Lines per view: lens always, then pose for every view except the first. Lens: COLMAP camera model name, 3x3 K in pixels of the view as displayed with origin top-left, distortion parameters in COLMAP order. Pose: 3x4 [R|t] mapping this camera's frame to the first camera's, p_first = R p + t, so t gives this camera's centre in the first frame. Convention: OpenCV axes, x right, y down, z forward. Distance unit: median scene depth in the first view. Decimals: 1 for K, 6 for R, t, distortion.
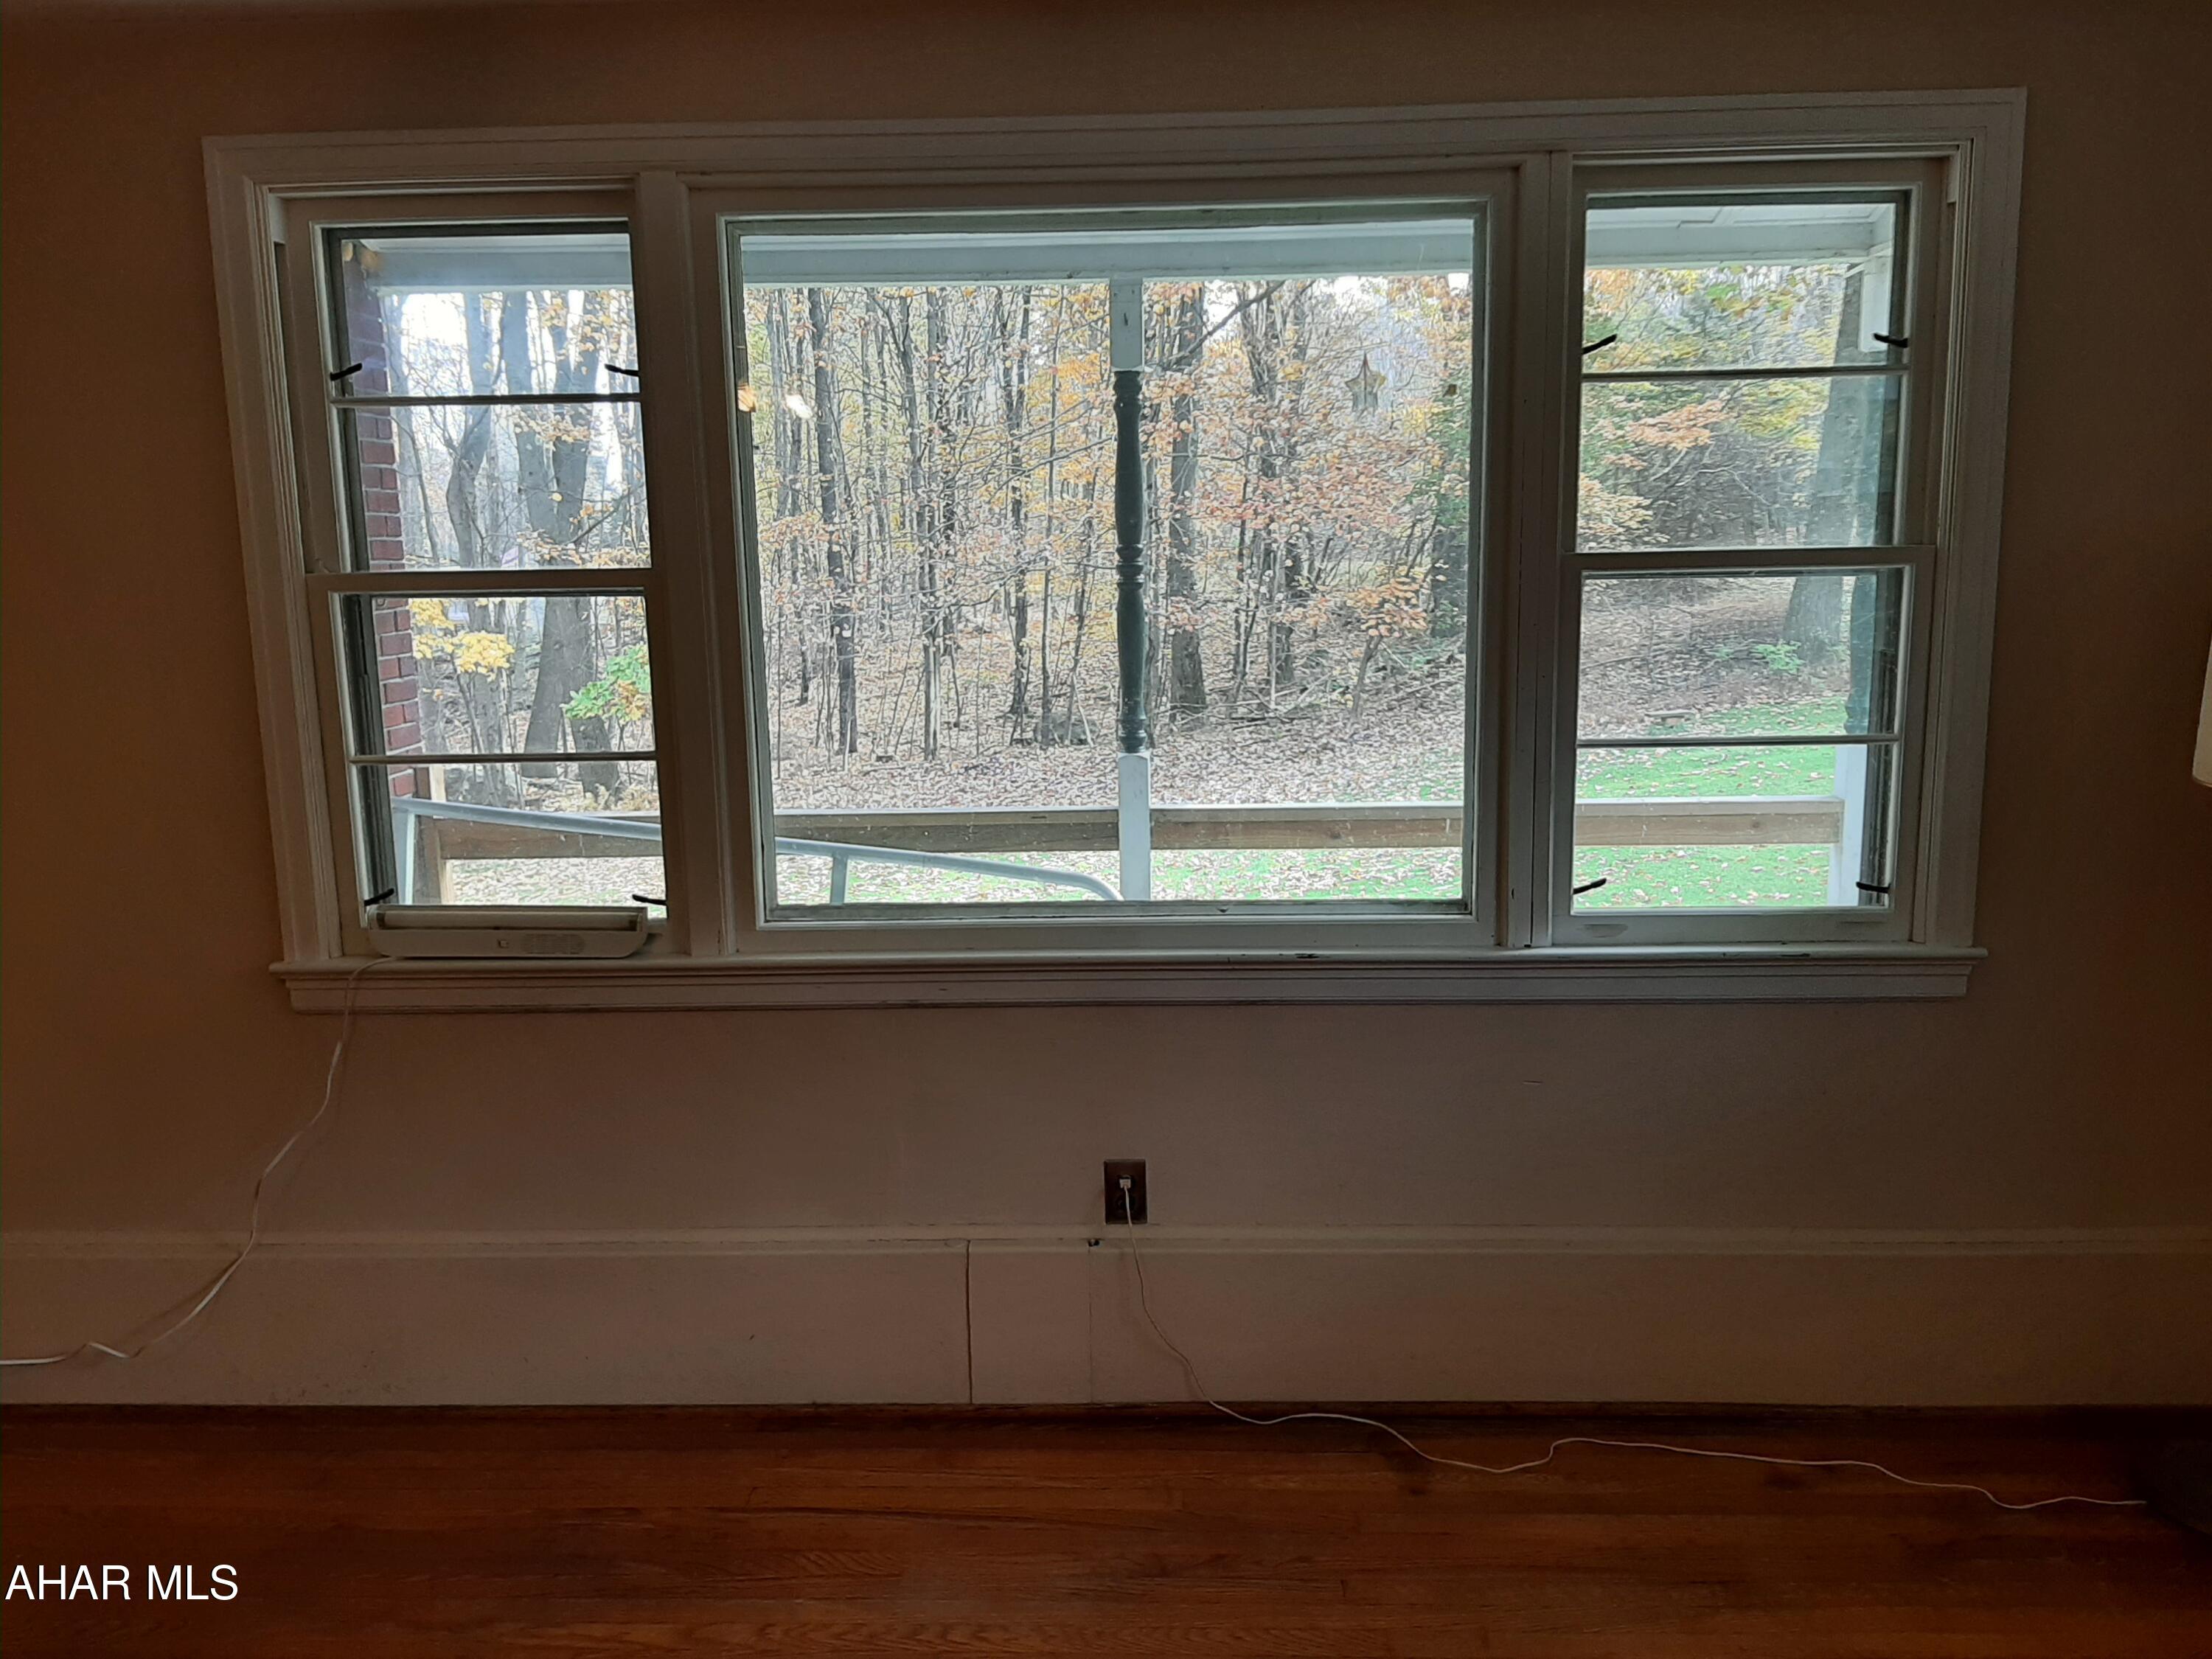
lens RADIAL K [[1722.9, 0, 1106.0], [0, 1722.9, 829.5], [0, 0, 1]] dist [-0.008702, -0.011023]
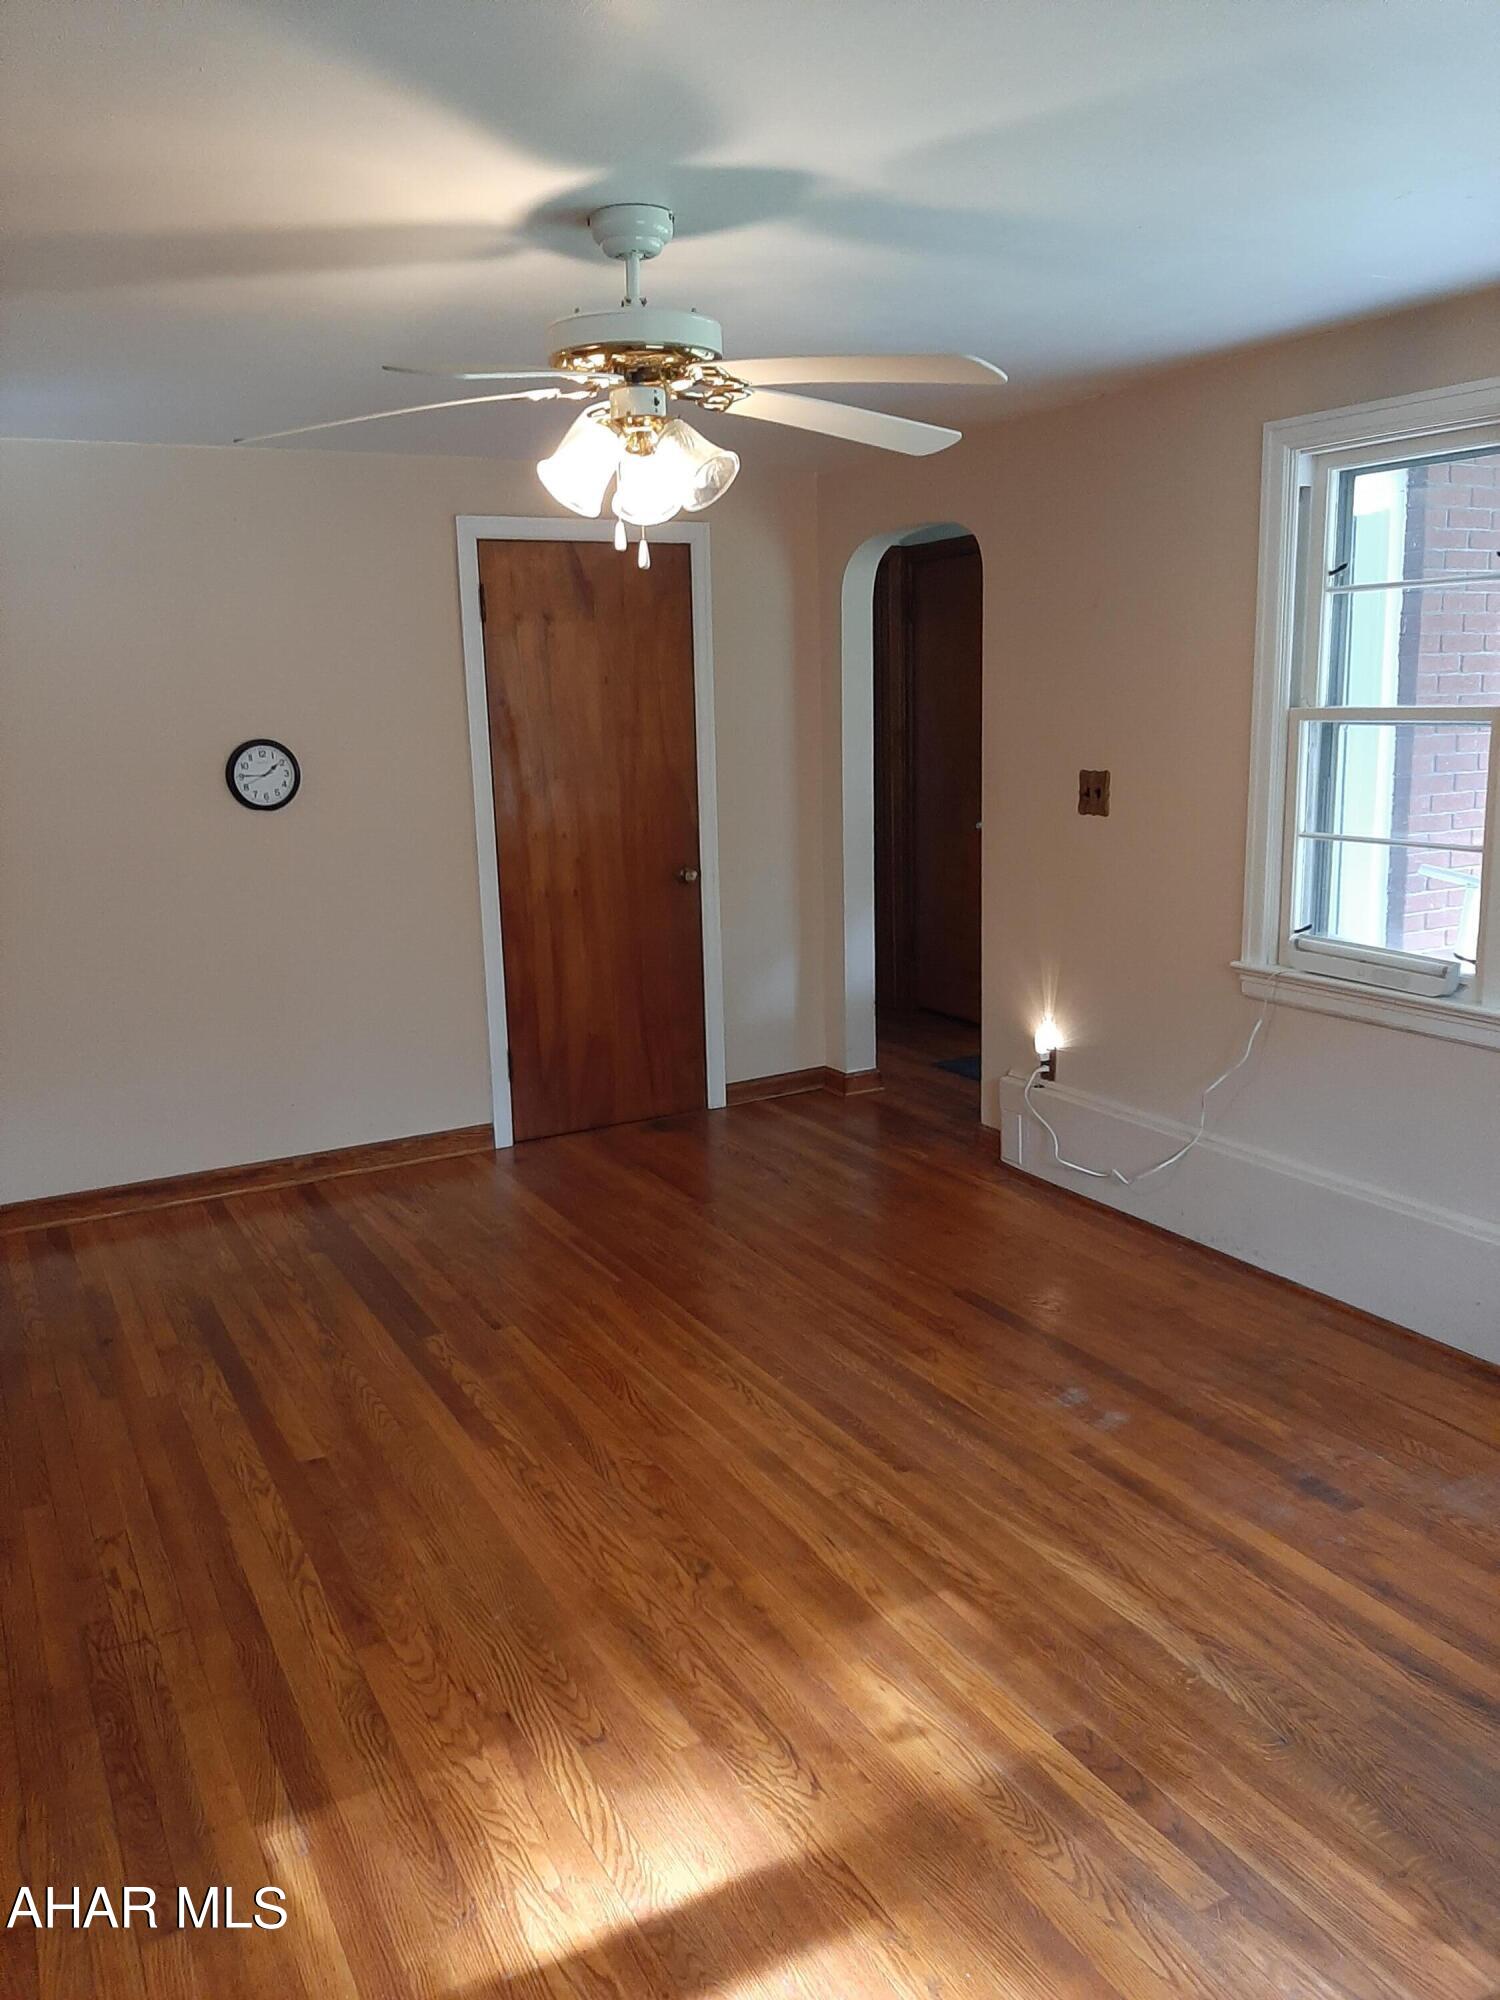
lens RADIAL K [[1557.8, 0, 750.0], [0, 1557.8, 1000.0], [0, 0, 1]] dist [-0.008702, -0.011023]
pose [[0.495004, 0.174402, -0.851208, 0.495875], [-0.126952, 0.983653, 0.127712, -0.011203], [0.859566, 0.044844, 0.509053, -0.086151]]
